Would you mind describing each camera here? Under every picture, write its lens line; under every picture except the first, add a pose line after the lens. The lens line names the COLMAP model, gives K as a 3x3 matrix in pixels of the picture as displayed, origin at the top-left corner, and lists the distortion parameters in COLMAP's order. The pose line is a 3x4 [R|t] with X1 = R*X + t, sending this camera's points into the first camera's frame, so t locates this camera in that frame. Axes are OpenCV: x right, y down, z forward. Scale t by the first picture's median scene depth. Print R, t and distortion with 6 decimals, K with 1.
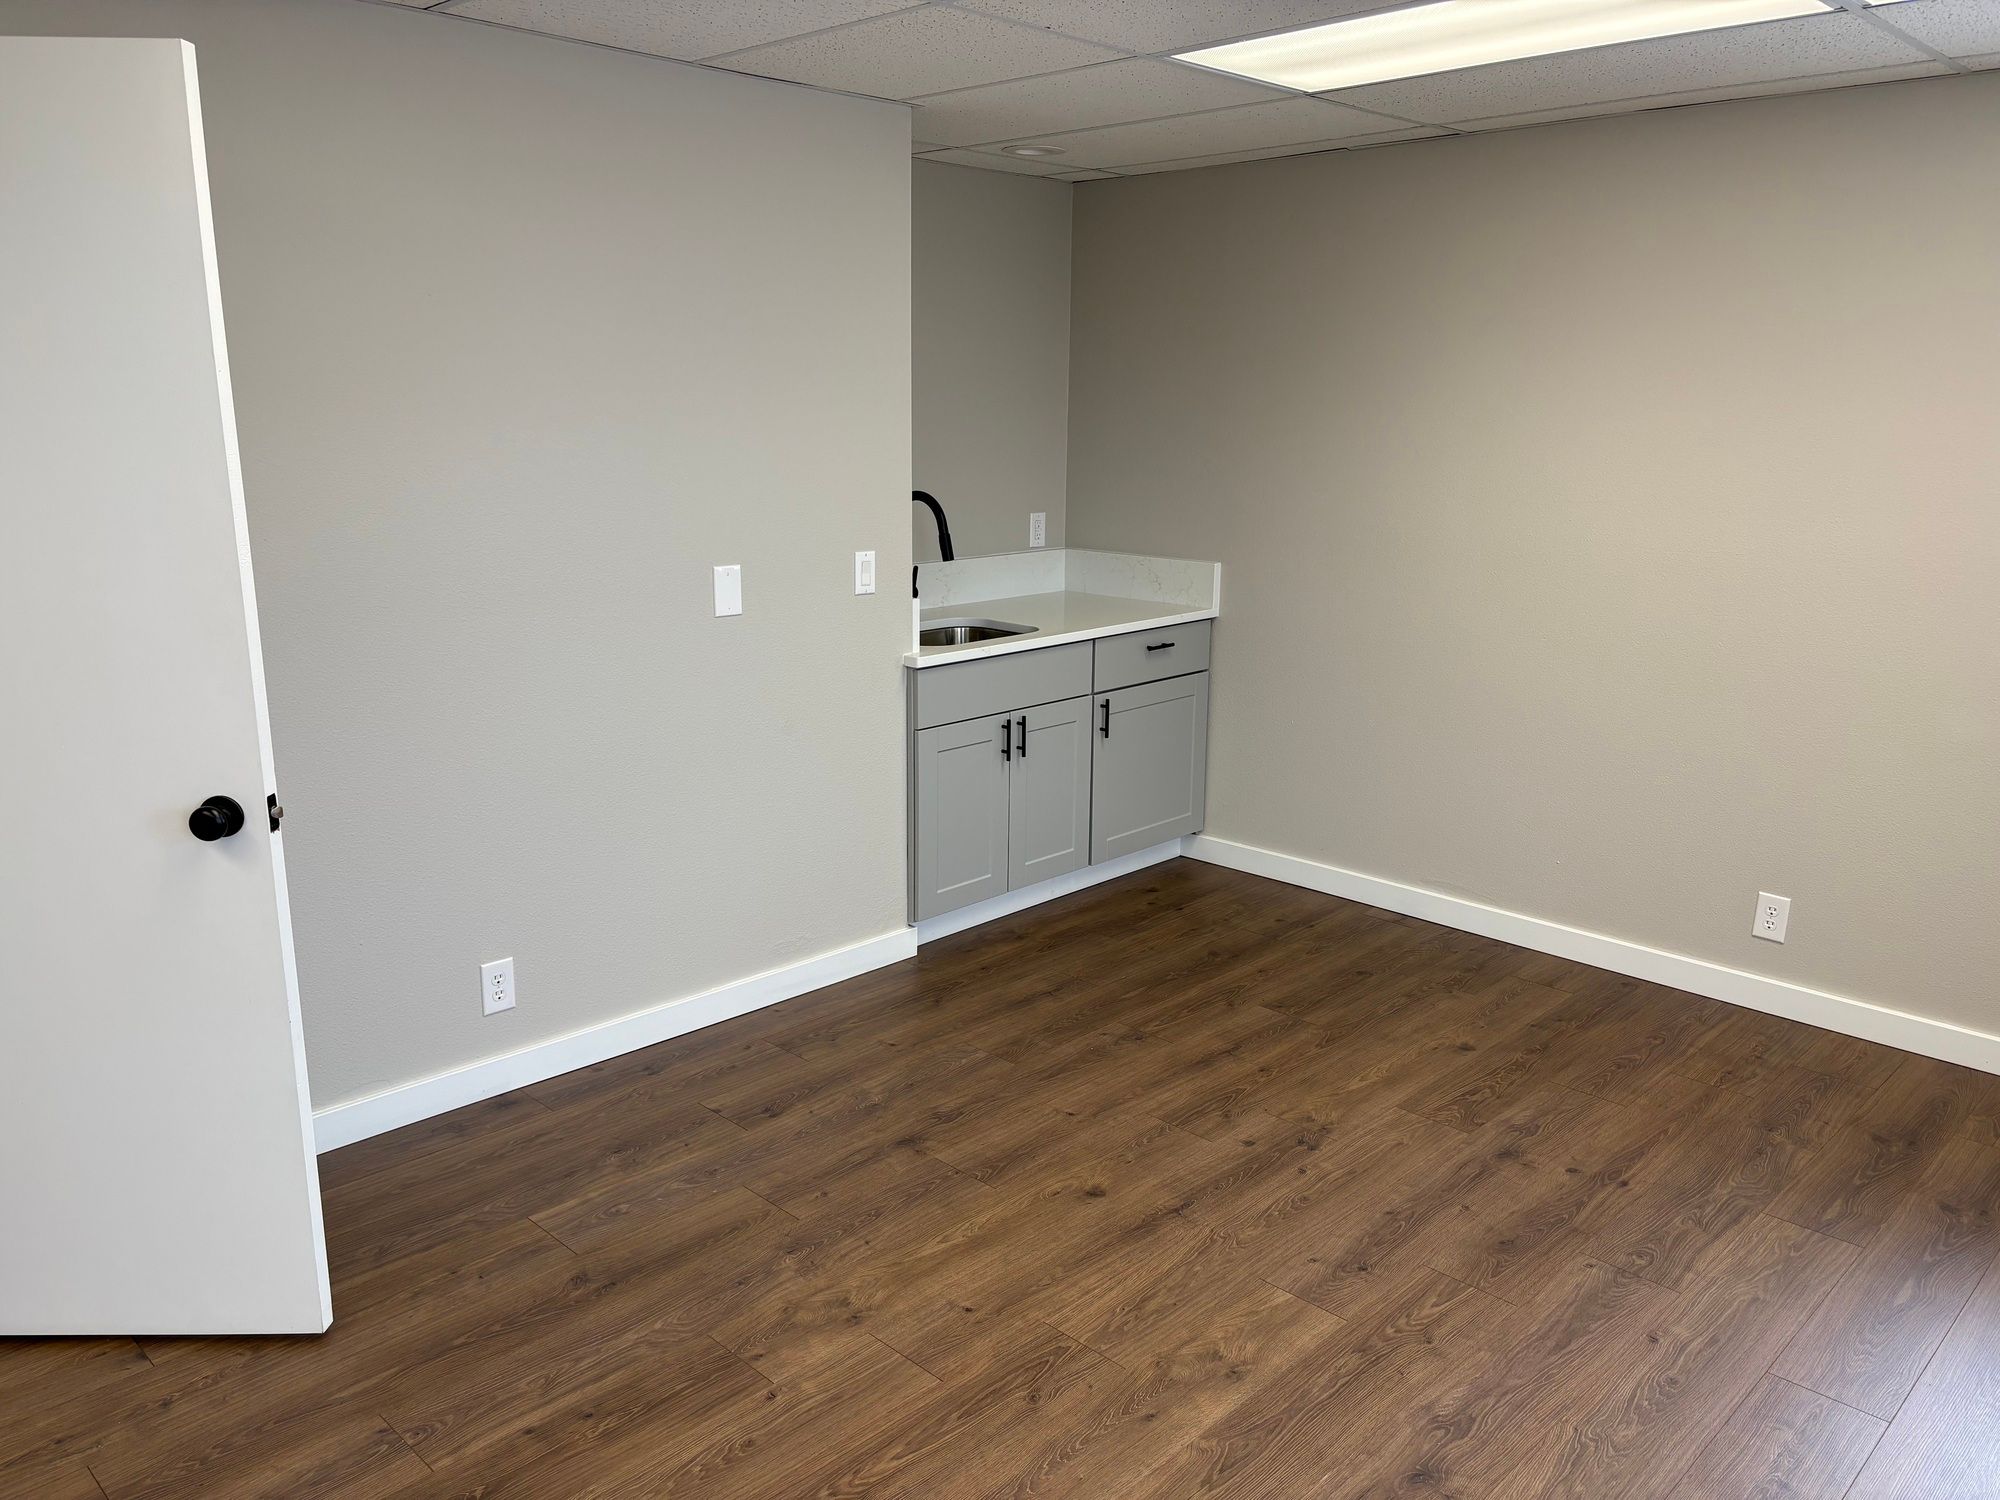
lens RADIAL K [[1537.6, 0, 986.7], [0, 1537.6, 766.6], [0, 0, 1]] dist [0.000544, 0.002203]
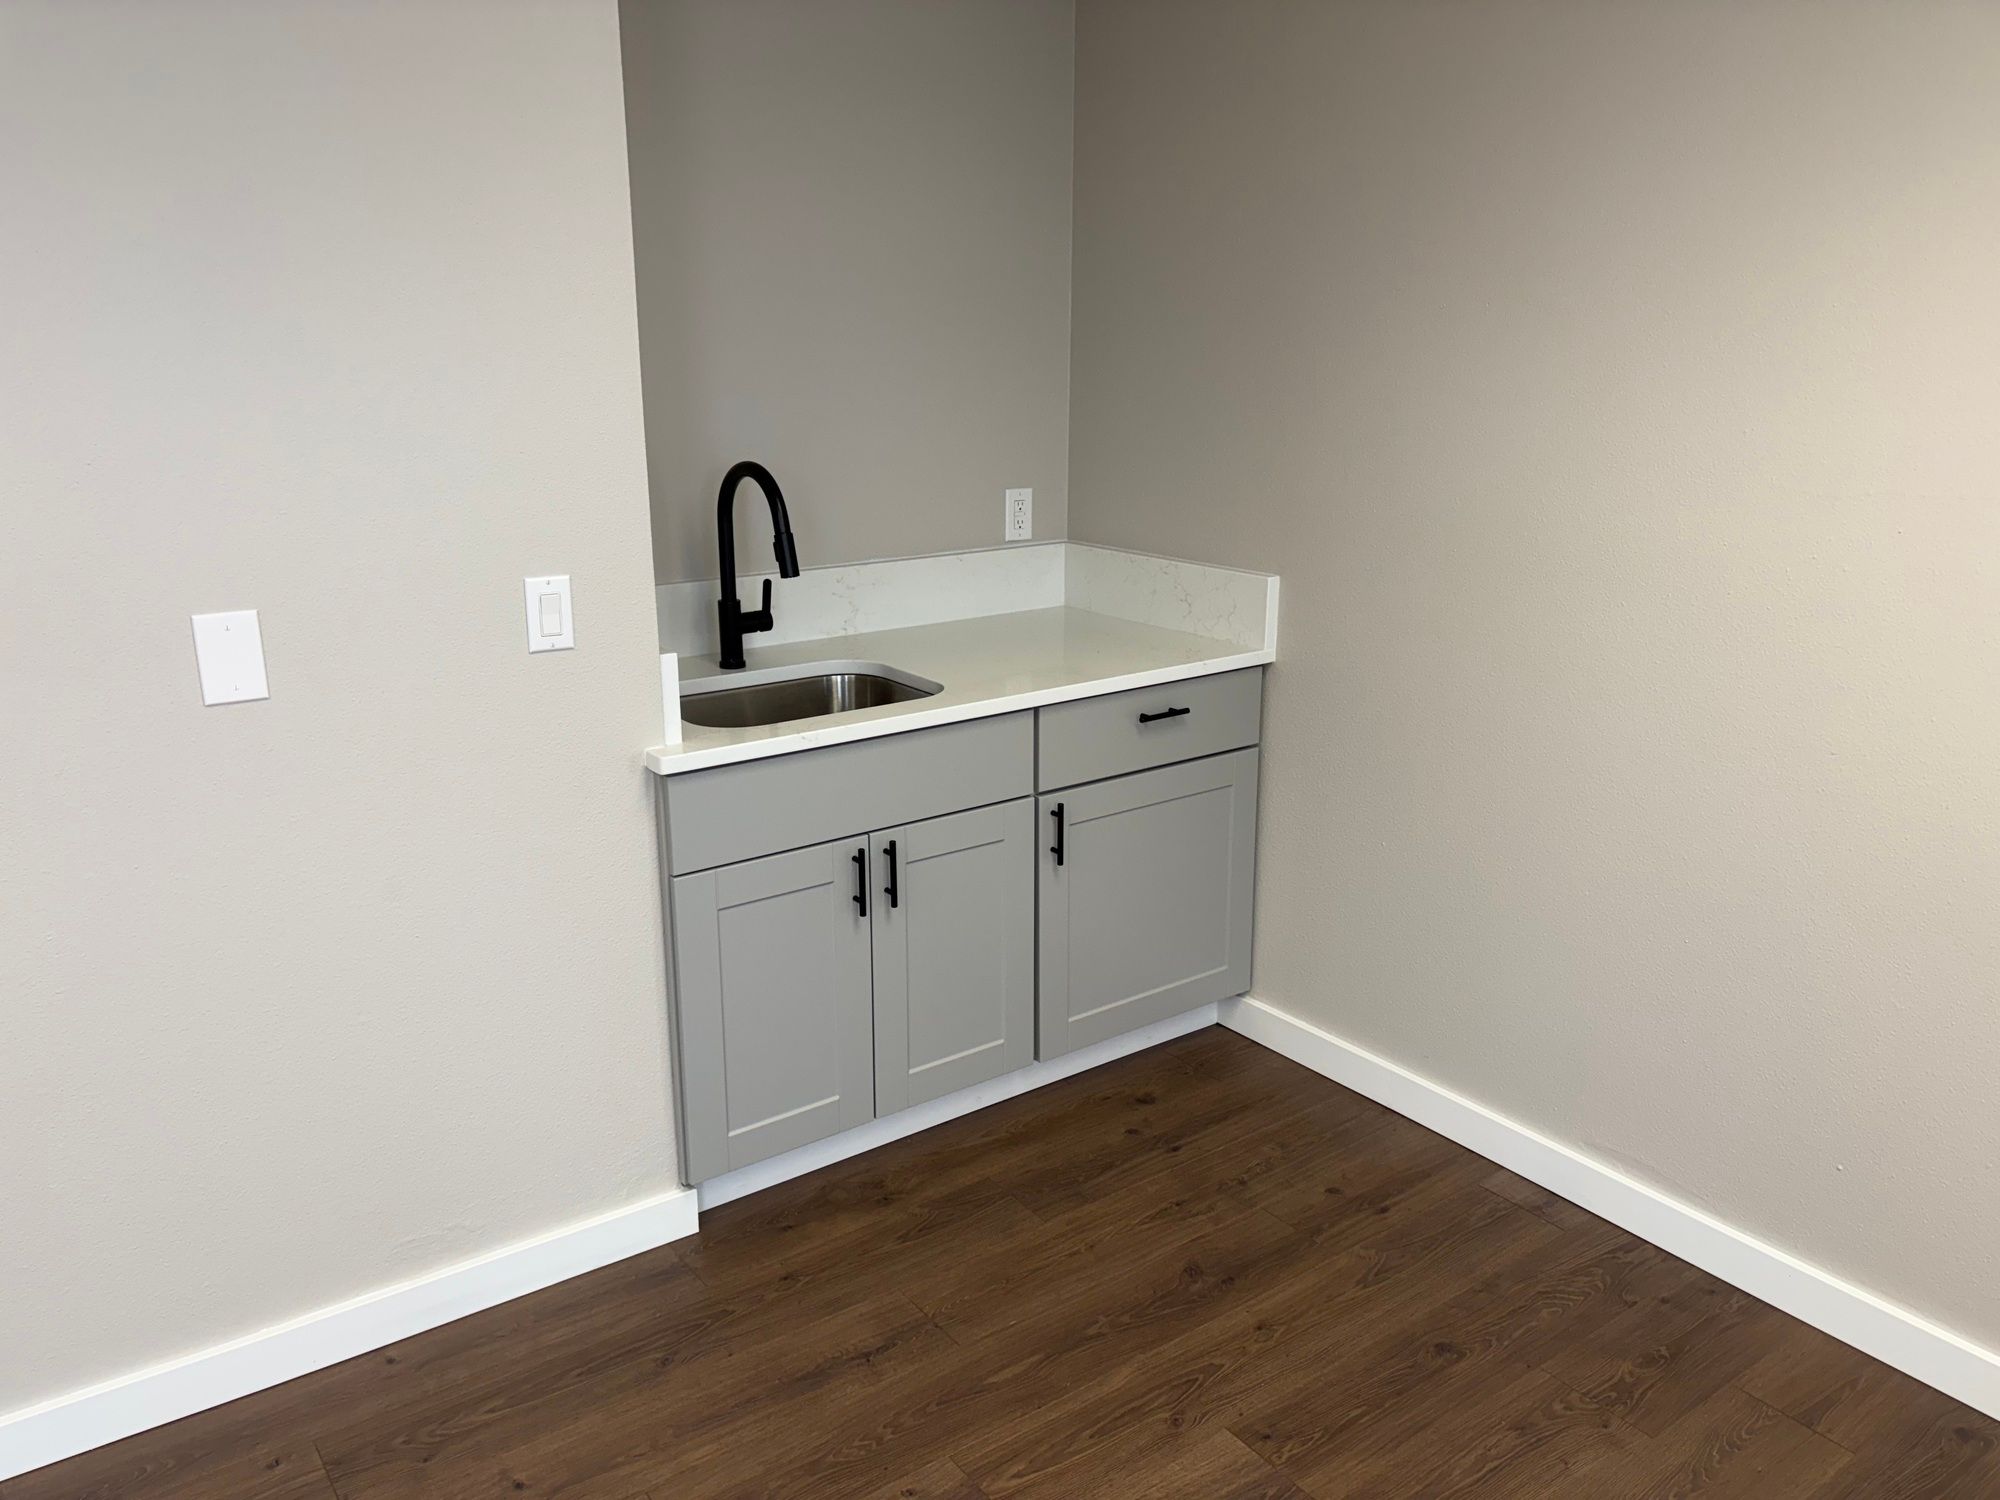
lens RADIAL K [[1537.6, 0, 1012.5], [0, 1537.6, 729.5], [0, 0, 1]] dist [0.000544, 0.002203]
pose [[0.987814, 0.031825, -0.152353, 0.159331], [-0.029289, 0.999393, 0.018858, -0.088526], [0.152861, -0.014166, 0.988146, 0.413778]]
